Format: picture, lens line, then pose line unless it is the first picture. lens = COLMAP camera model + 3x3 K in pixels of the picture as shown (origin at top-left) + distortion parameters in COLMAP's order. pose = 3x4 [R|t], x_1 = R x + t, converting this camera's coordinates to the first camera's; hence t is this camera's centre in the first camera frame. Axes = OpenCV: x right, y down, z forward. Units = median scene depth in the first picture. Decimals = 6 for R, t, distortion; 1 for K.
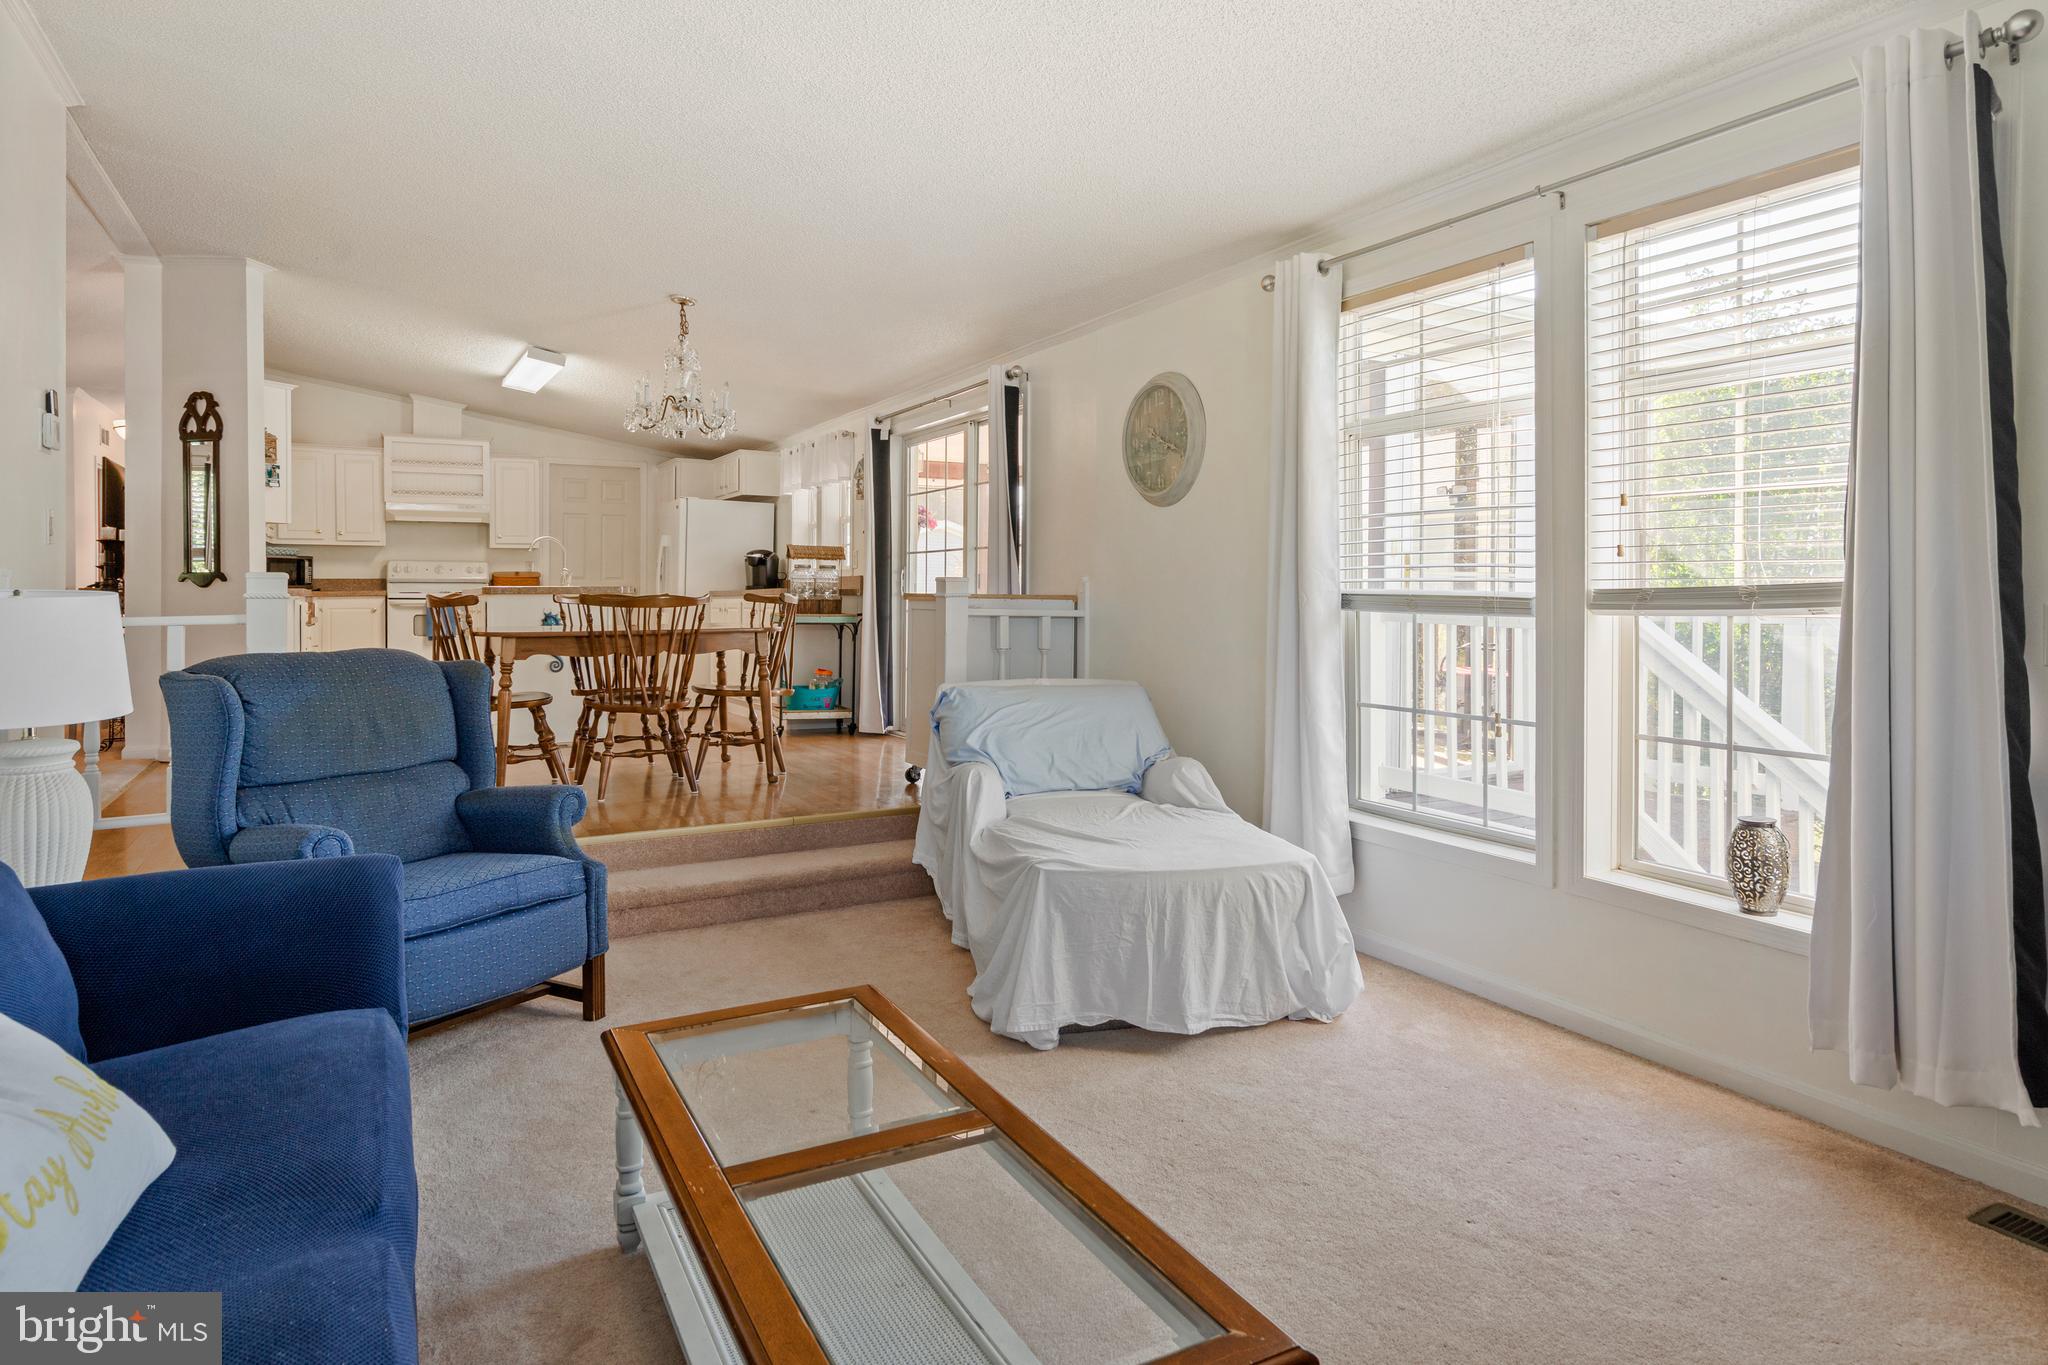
lens RADIAL K [[1167.7, 0, 1024.2], [0, 1167.7, 608.5], [0, 0, 1]] dist [0.004133, 0.001337]
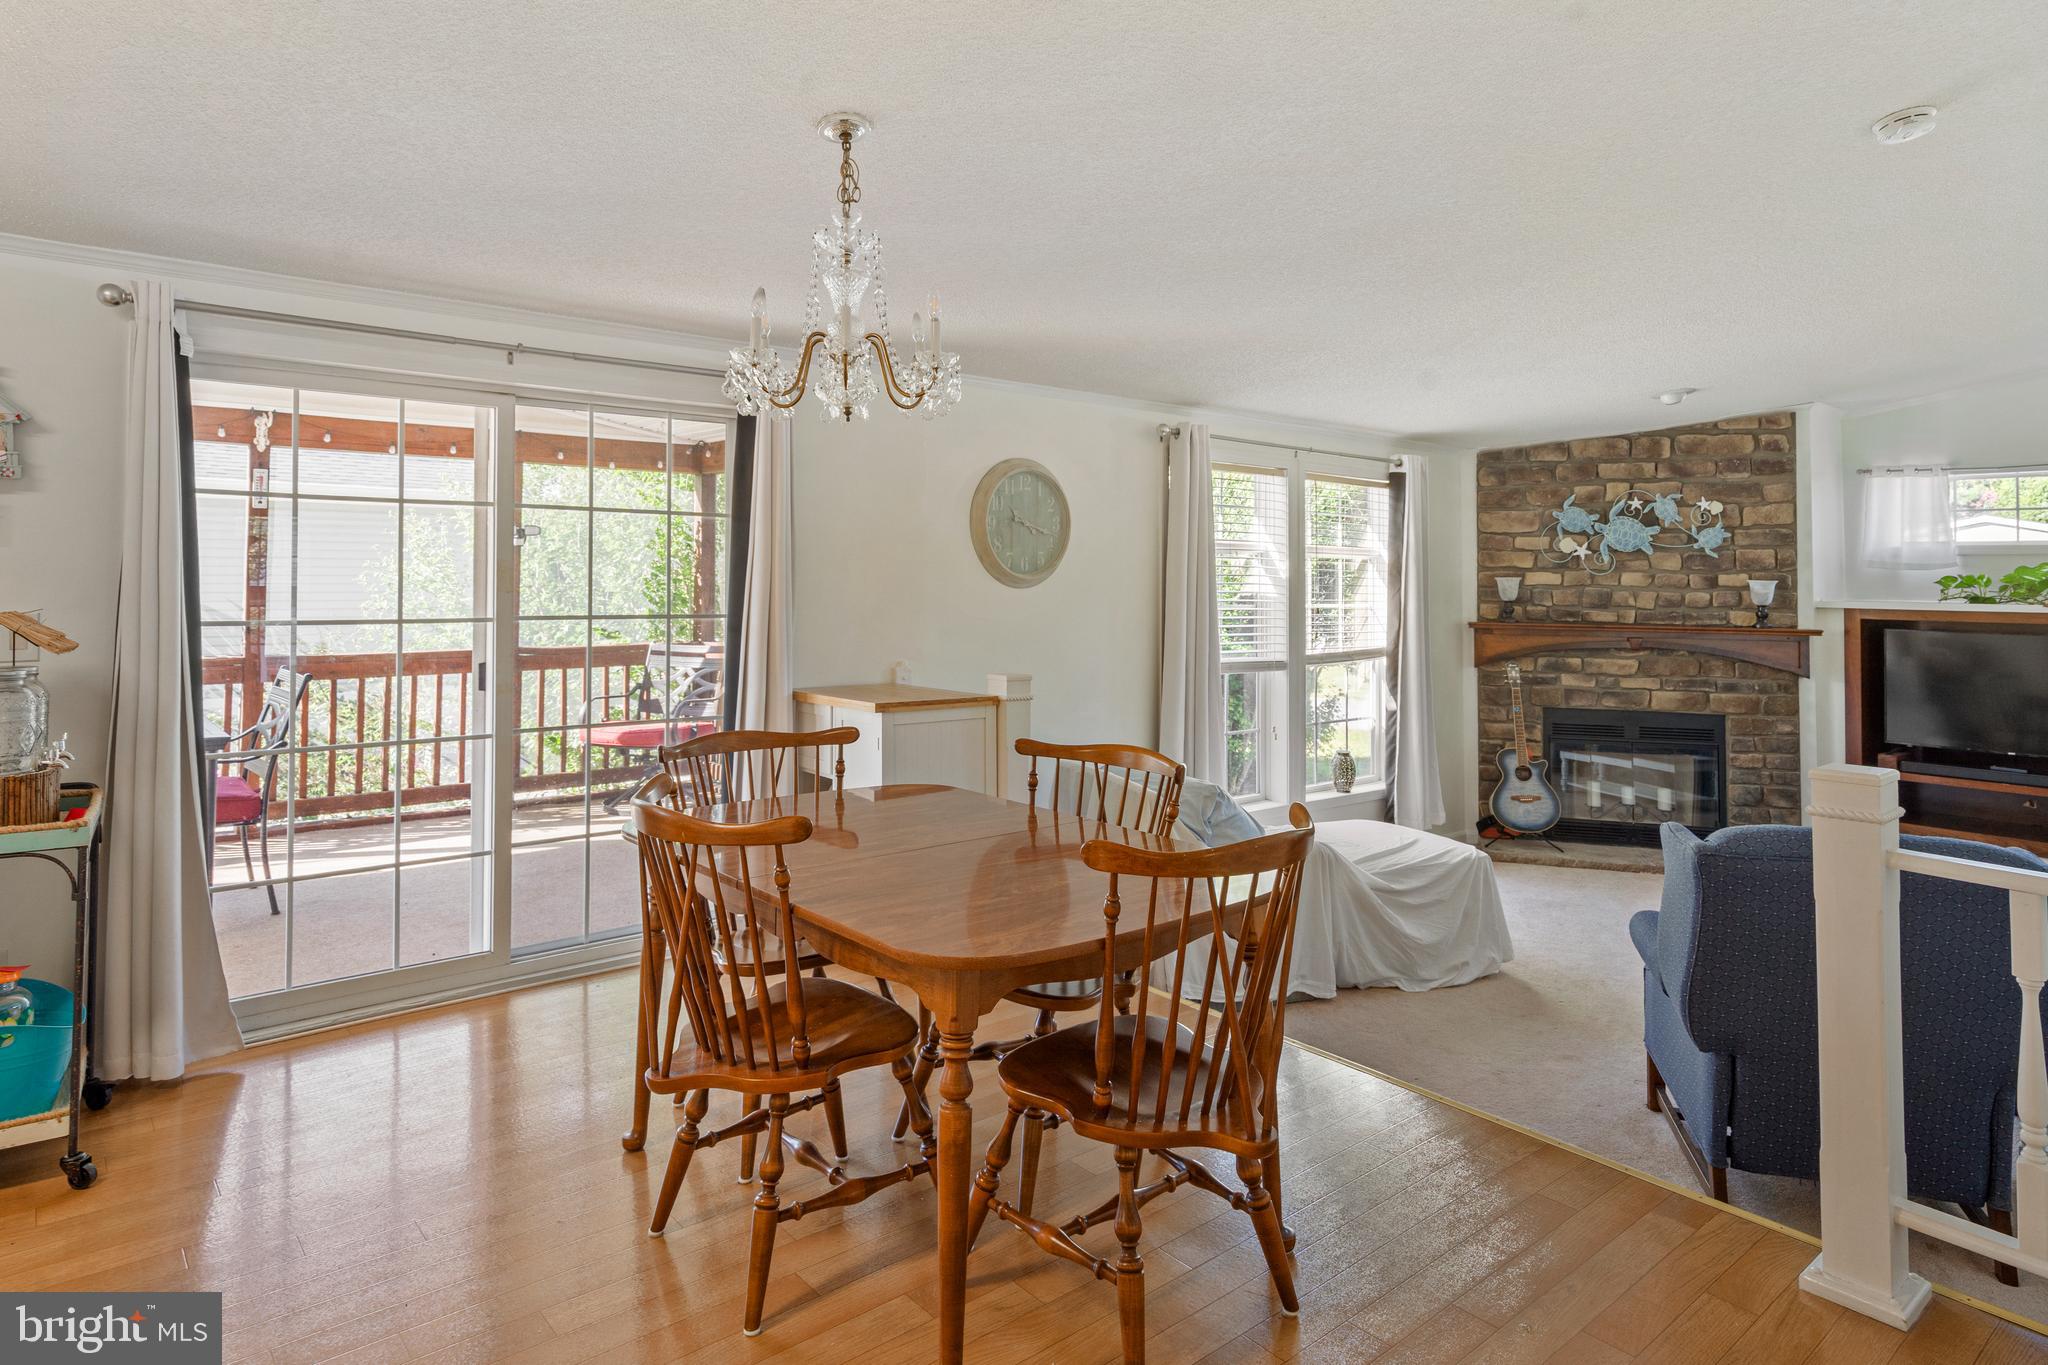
lens RADIAL K [[1187.6, 0, 1024.5], [0, 1187.6, 528.6], [0, 0, 1]] dist [0.005257, 0.000253]
pose [[-0.188718, 0.038014, 0.981295, -0.471419], [0.002510, 0.999266, -0.038228, -0.052018], [-0.982028, -0.004752, -0.188675, 0.622930]]
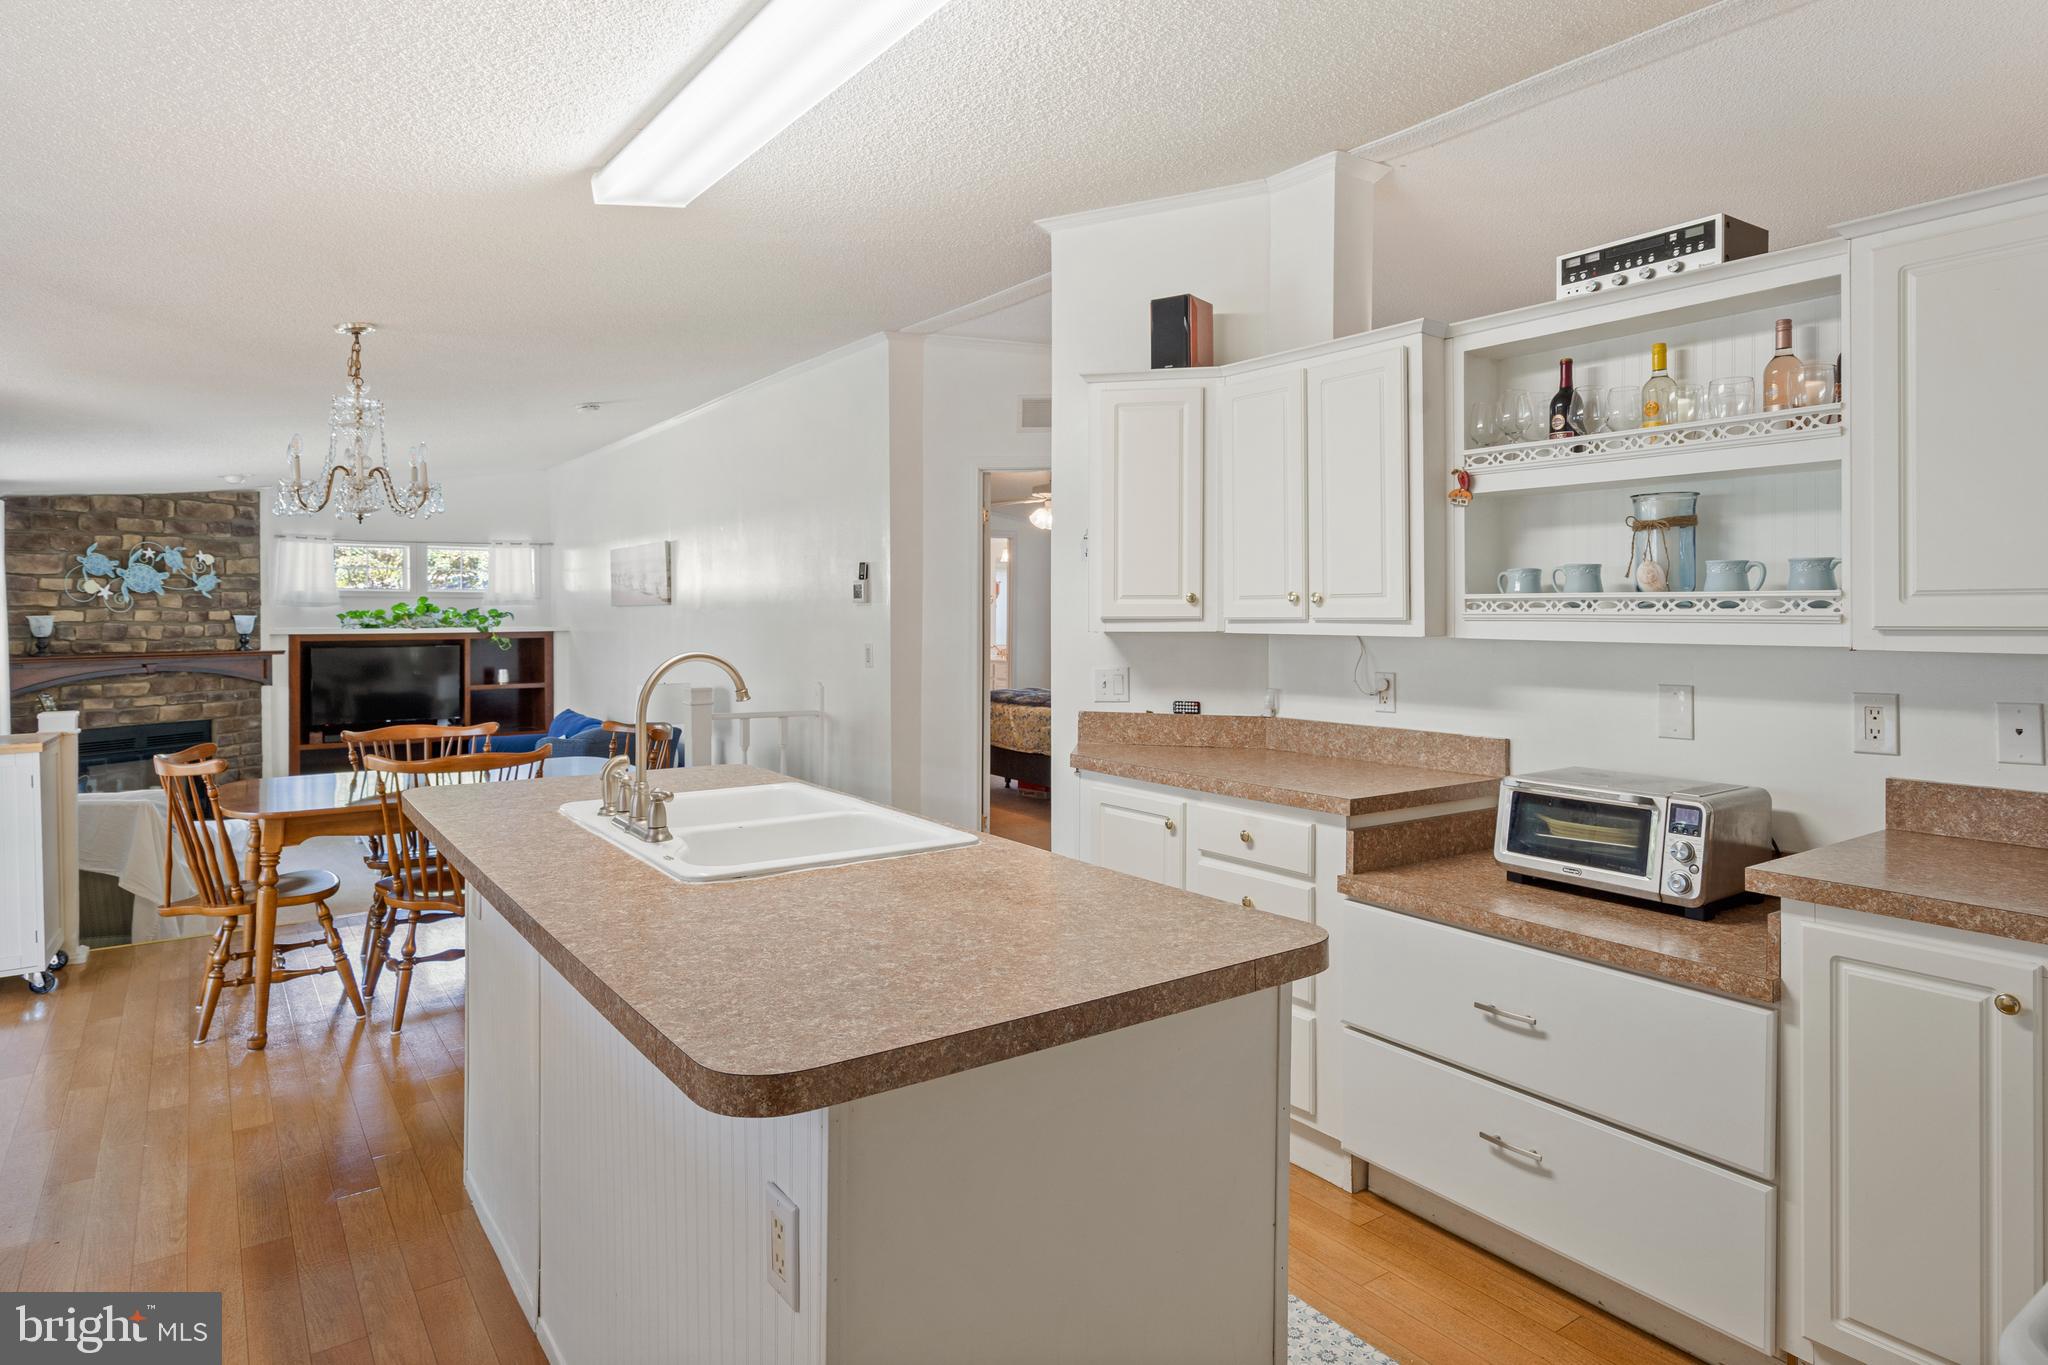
lens RADIAL K [[1167.7, 0, 1024.2], [0, 1167.7, 608.5], [0, 0, 1]] dist [0.004133, 0.001337]
pose [[-0.993828, 0.001623, -0.110921, -0.372709], [0.000586, 0.999956, 0.009385, -0.061268], [0.110932, 0.009262, -0.993785, 1.060120]]
